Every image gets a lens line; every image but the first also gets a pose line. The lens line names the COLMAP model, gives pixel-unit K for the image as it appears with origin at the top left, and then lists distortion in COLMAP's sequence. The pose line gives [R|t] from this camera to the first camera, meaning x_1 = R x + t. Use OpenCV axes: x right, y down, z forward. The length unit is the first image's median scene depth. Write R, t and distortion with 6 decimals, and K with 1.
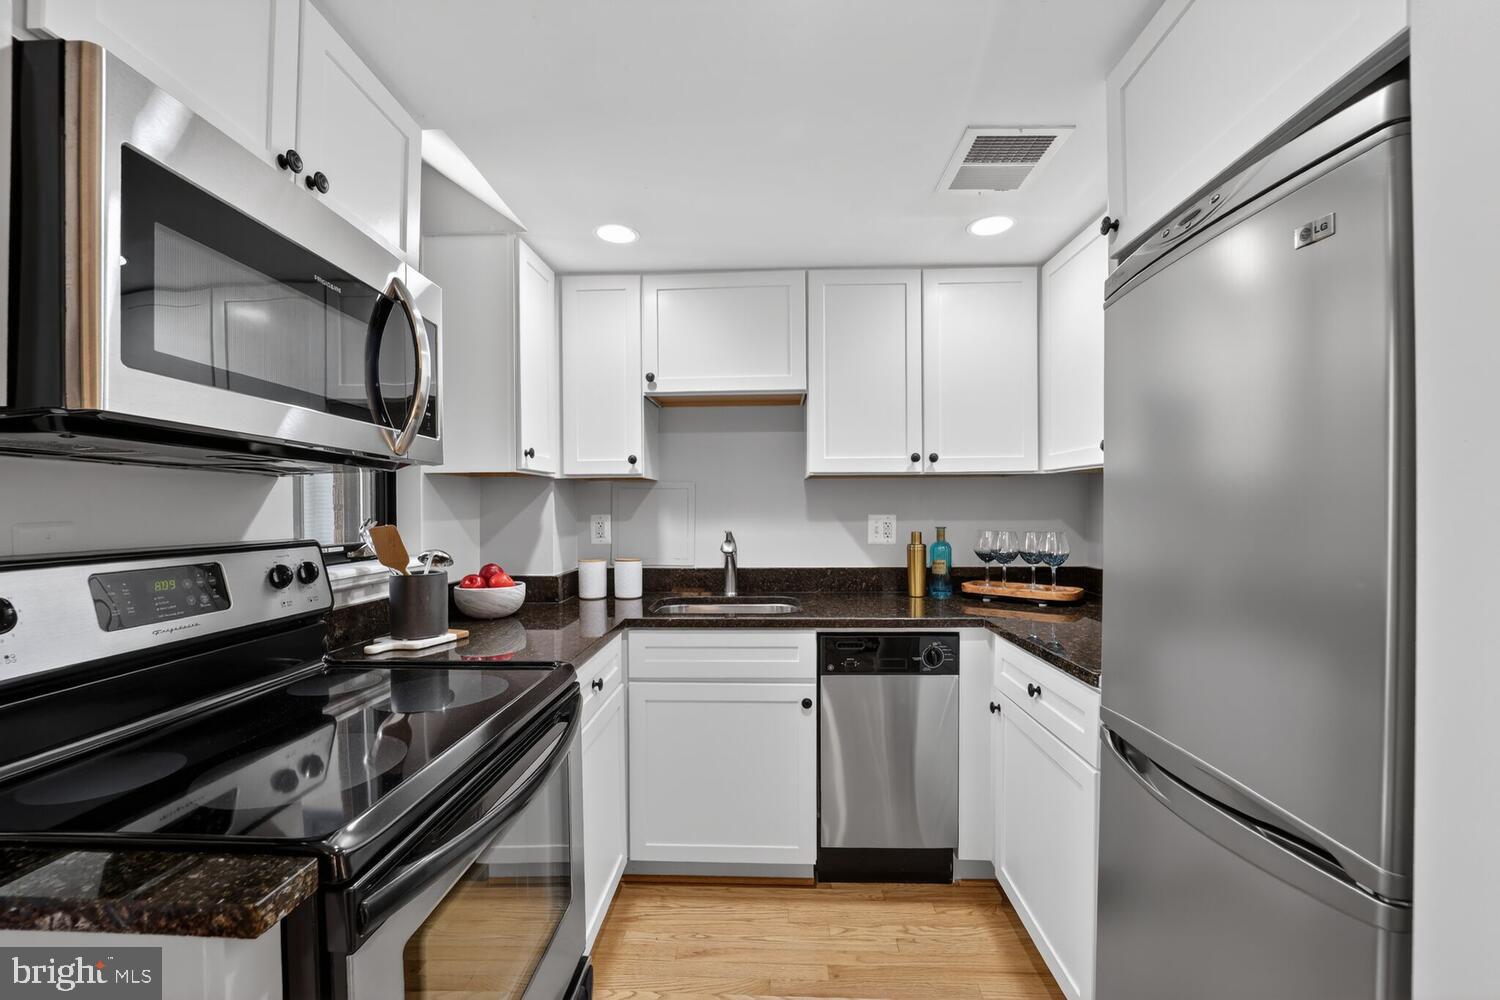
lens RADIAL K [[612.0, 0, 749.8], [0, 612.0, 514.2], [0, 0, 1]] dist [-0.011723, -0.000617]
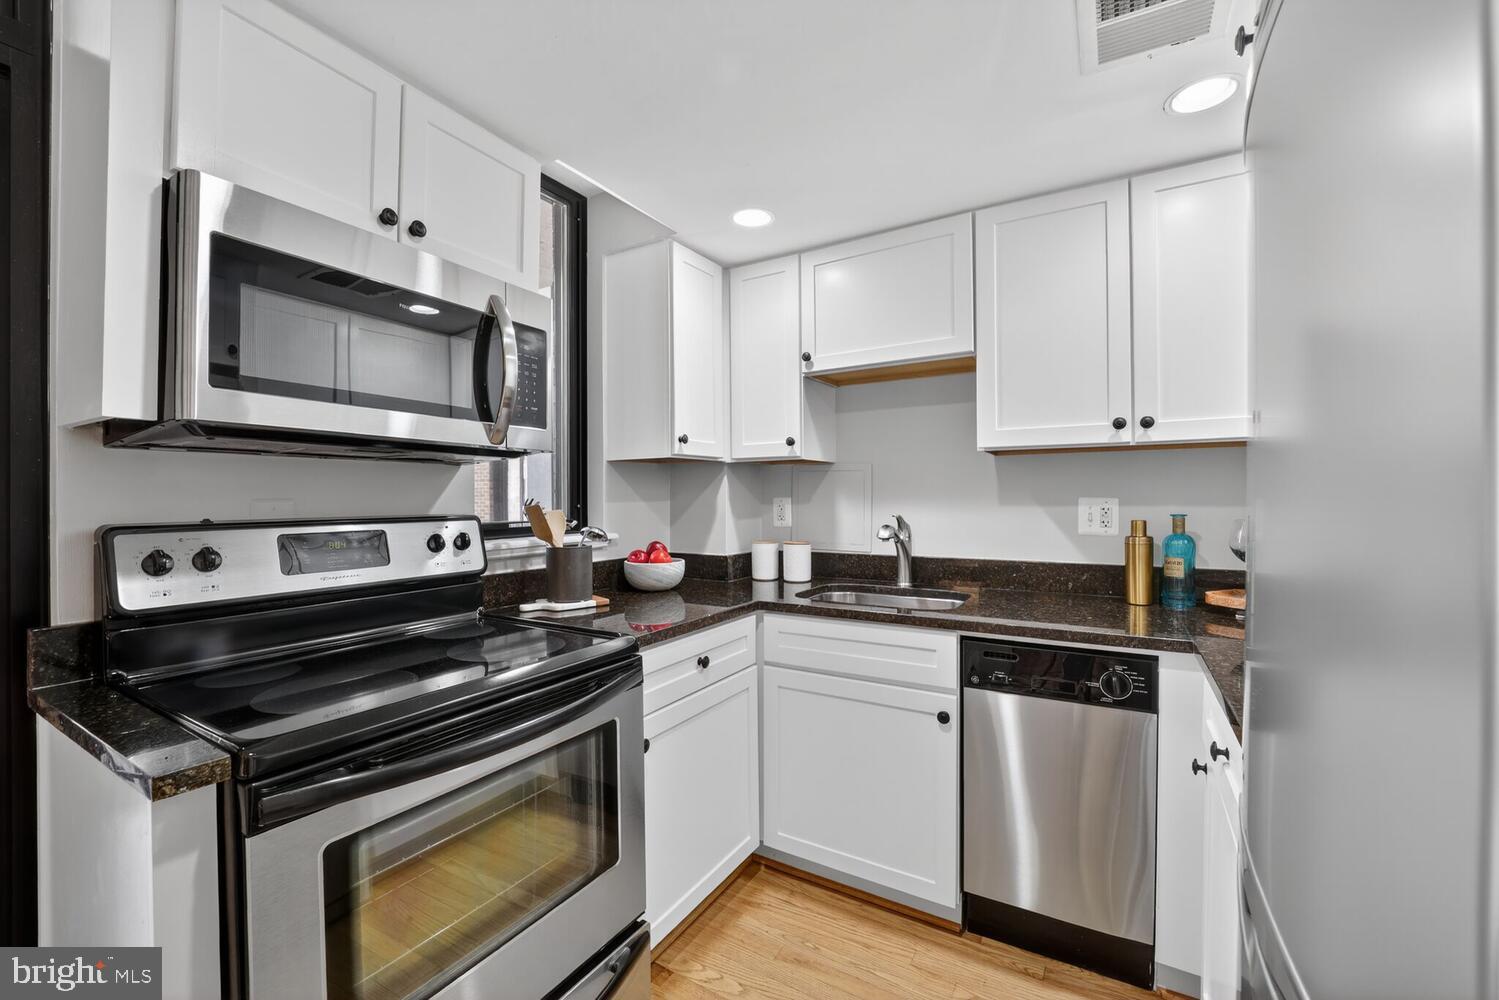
lens RADIAL K [[611.6, 0, 752.6], [0, 611.6, 497.5], [0, 0, 1]] dist [-0.011723, -0.000617]
pose [[0.877513, 0.001510, -0.479551, 0.261975], [-0.003413, 0.999989, -0.003096, 0.005247], [0.479541, 0.004354, 0.877509, 0.118143]]
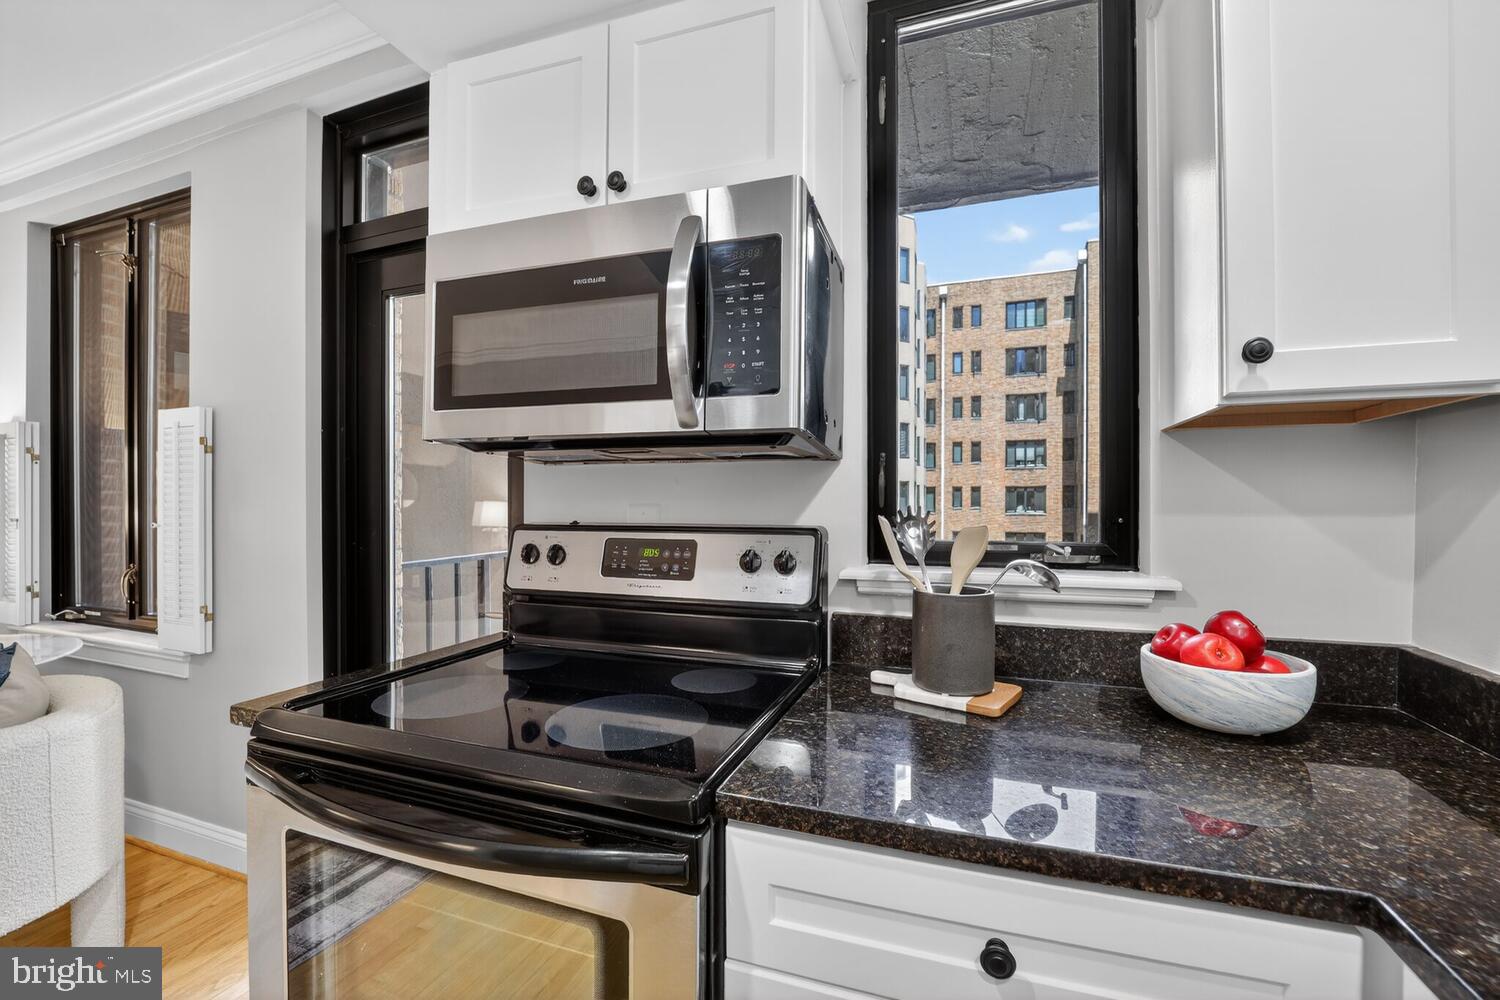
lens RADIAL K [[612.0, 0, 759.0], [0, 612.0, 506.3], [0, 0, 1]] dist [-0.011723, -0.000617]
pose [[-0.288395, 0.008054, -0.957478, 0.120032], [-0.007278, 0.999917, 0.010603, 0.000422], [0.957484, 0.010026, -0.288313, 0.804378]]
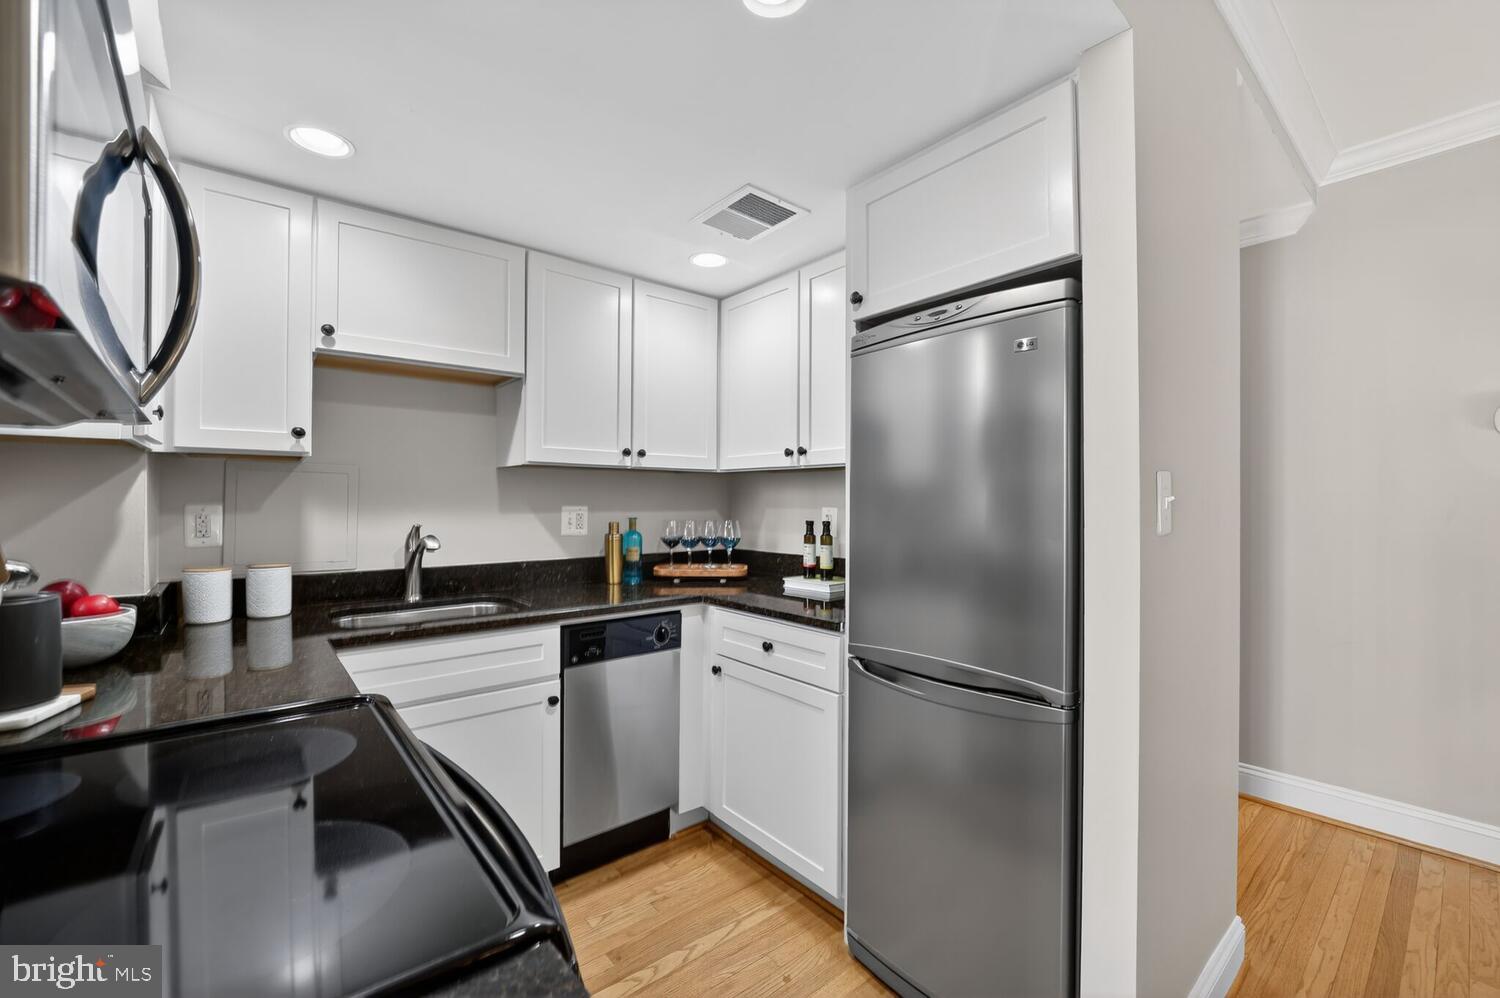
lens RADIAL K [[612.0, 0, 744.9], [0, 612.0, 497.4], [0, 0, 1]] dist [-0.011723, -0.000617]
pose [[0.750496, 0.012105, 0.660764, -0.313307], [-0.000934, 0.999851, -0.017256, 0.005163], [-0.660874, 0.012334, 0.750395, 0.071983]]
